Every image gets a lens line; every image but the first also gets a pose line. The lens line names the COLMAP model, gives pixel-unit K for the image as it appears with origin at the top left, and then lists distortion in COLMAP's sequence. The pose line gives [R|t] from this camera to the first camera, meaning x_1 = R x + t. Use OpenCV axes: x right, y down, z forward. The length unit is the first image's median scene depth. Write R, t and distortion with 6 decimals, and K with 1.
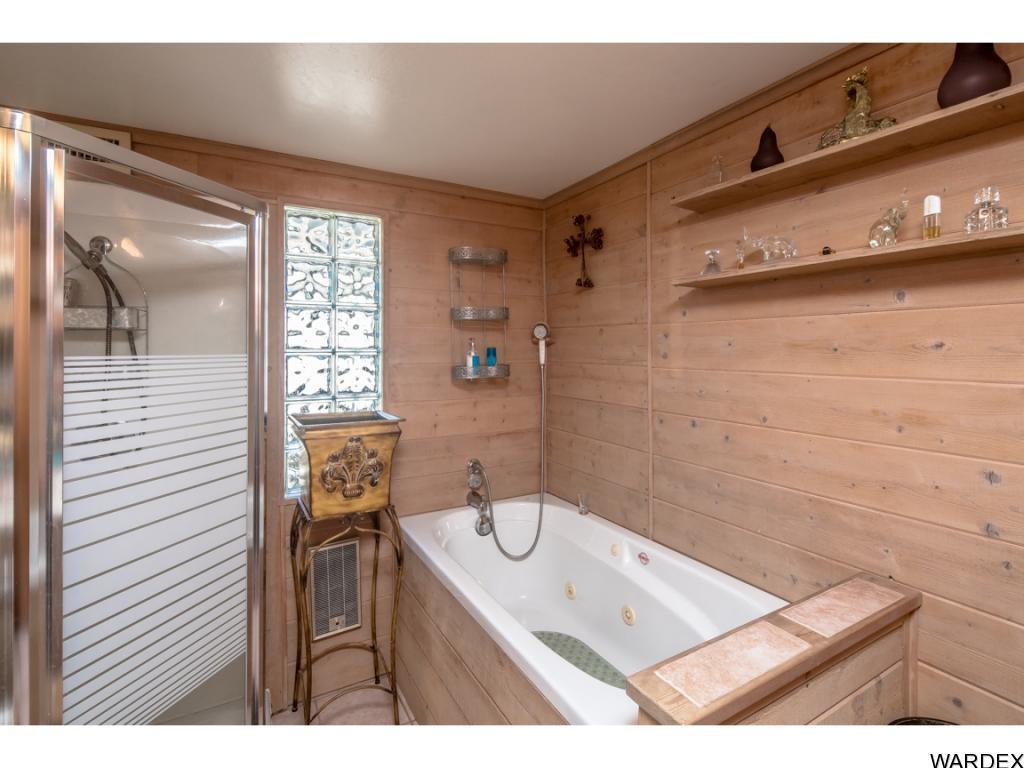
lens RADIAL K [[493.9, 0, 512.2], [0, 493.9, 384.4], [0, 0, 1]] dist [0.003558, -0.000946]
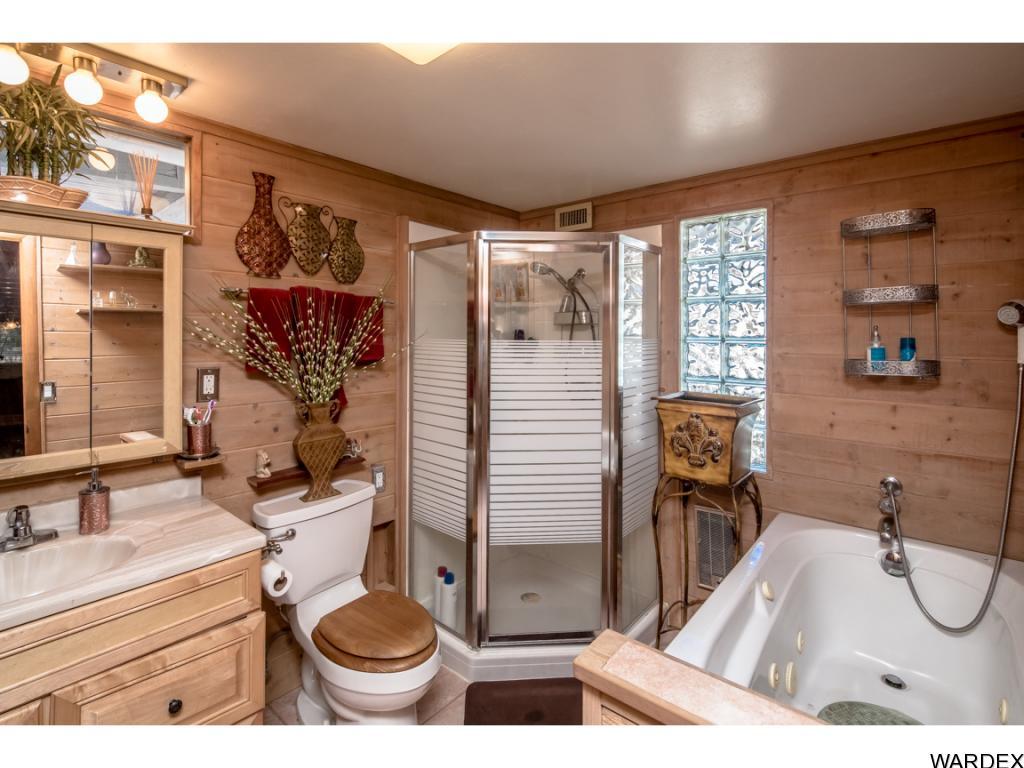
lens RADIAL K [[493.9, 0, 510.2], [0, 493.9, 383.4], [0, 0, 1]] dist [0.003558, -0.000946]
pose [[0.335257, 0.100618, -0.936739, 0.513720], [-0.071911, 0.994113, 0.081044, -0.023053], [0.939378, 0.040192, 0.340519, 0.166566]]
